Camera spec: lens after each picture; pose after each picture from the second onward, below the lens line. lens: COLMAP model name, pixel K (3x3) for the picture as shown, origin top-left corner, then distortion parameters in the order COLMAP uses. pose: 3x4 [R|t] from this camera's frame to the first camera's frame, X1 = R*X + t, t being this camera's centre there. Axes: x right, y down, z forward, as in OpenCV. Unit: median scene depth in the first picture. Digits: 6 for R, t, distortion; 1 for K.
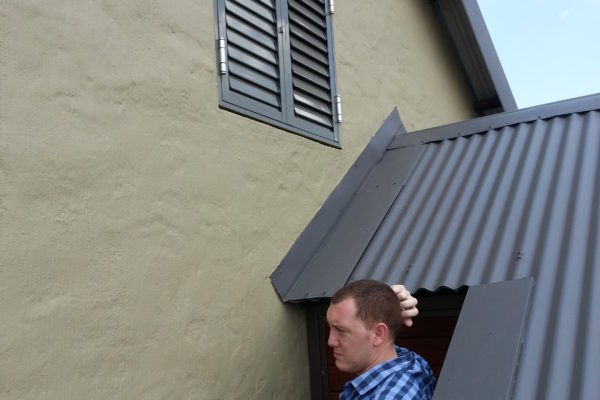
lens RADIAL K [[642.5, 0, 300.0], [0, 642.5, 200.0], [0, 0, 1]] dist [0.040909, -0.016393]
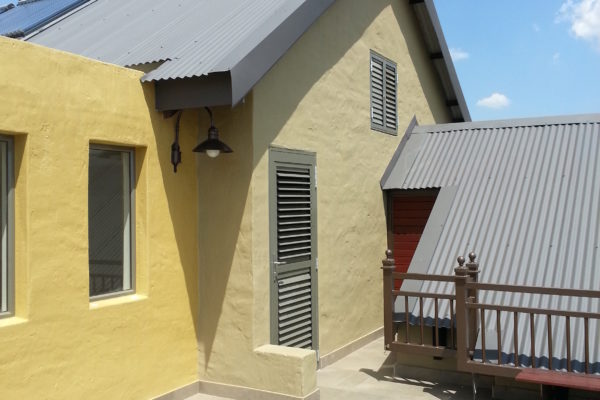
lens RADIAL K [[642.5, 0, 300.0], [0, 642.5, 200.0], [0, 0, 1]] dist [0.040909, -0.016393]
pose [[0.996671, 0.049785, 0.064558, -0.664183], [-0.058474, 0.988343, 0.140564, -0.222594], [-0.056807, -0.143871, 0.987965, -2.218182]]
